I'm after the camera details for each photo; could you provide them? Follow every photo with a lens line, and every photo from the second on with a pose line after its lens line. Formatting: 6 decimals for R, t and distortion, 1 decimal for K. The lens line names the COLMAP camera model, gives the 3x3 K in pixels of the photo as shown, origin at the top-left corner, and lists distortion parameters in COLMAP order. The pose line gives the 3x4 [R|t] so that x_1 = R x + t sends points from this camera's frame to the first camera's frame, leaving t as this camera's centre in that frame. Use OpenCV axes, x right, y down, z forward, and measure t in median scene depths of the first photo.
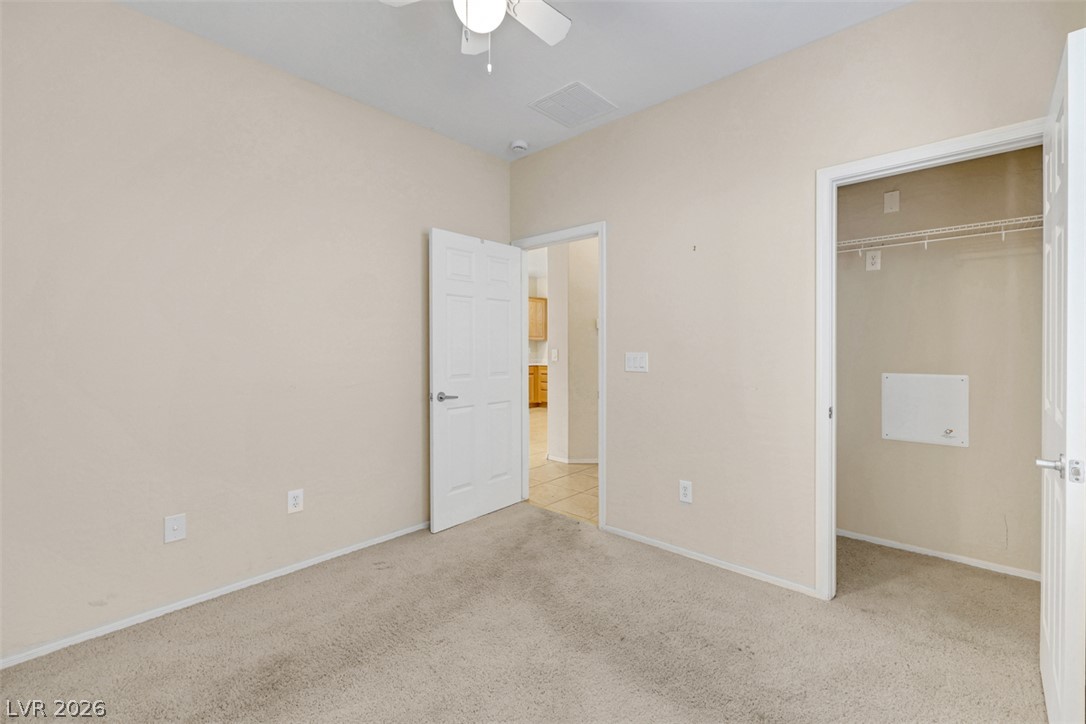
lens RADIAL K [[447.1, 0, 544.8], [0, 447.1, 354.7], [0, 0, 1]] dist [0.000994, 0.000231]
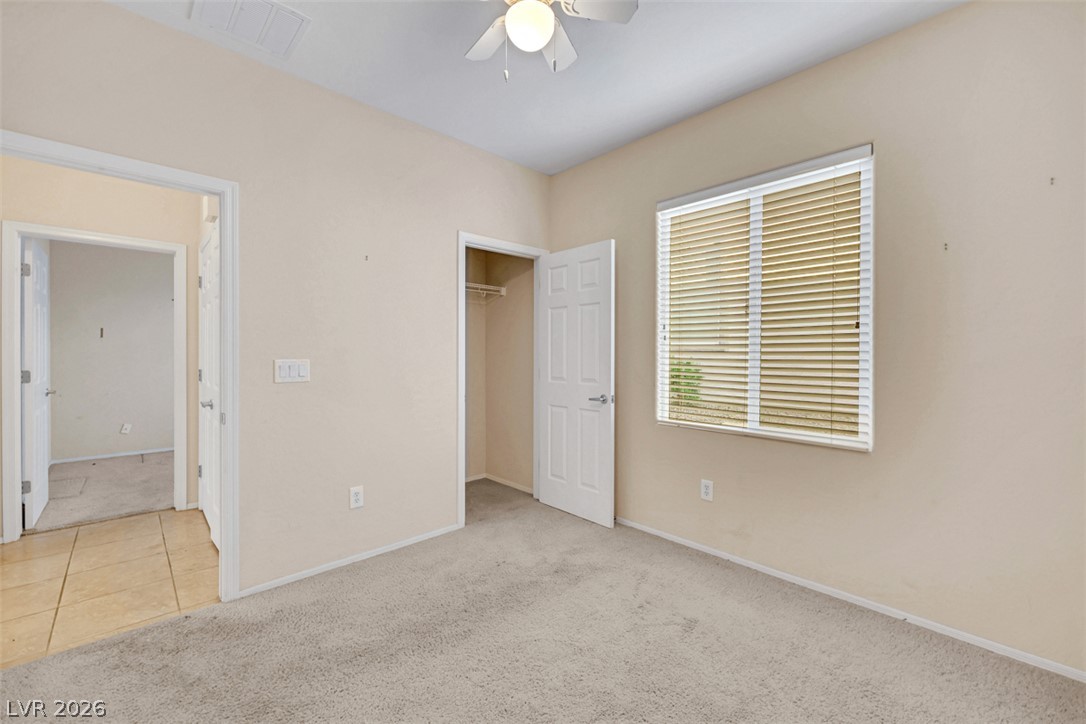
lens RADIAL K [[458.6, 0, 543.0], [0, 458.6, 362.0], [0, 0, 1]] dist [0.000927, 0.000190]
pose [[0.066881, -0.017120, 0.997614, -0.636991], [0.009008, 0.999822, 0.016554, -0.010189], [-0.997720, 0.007880, 0.067024, 0.478946]]
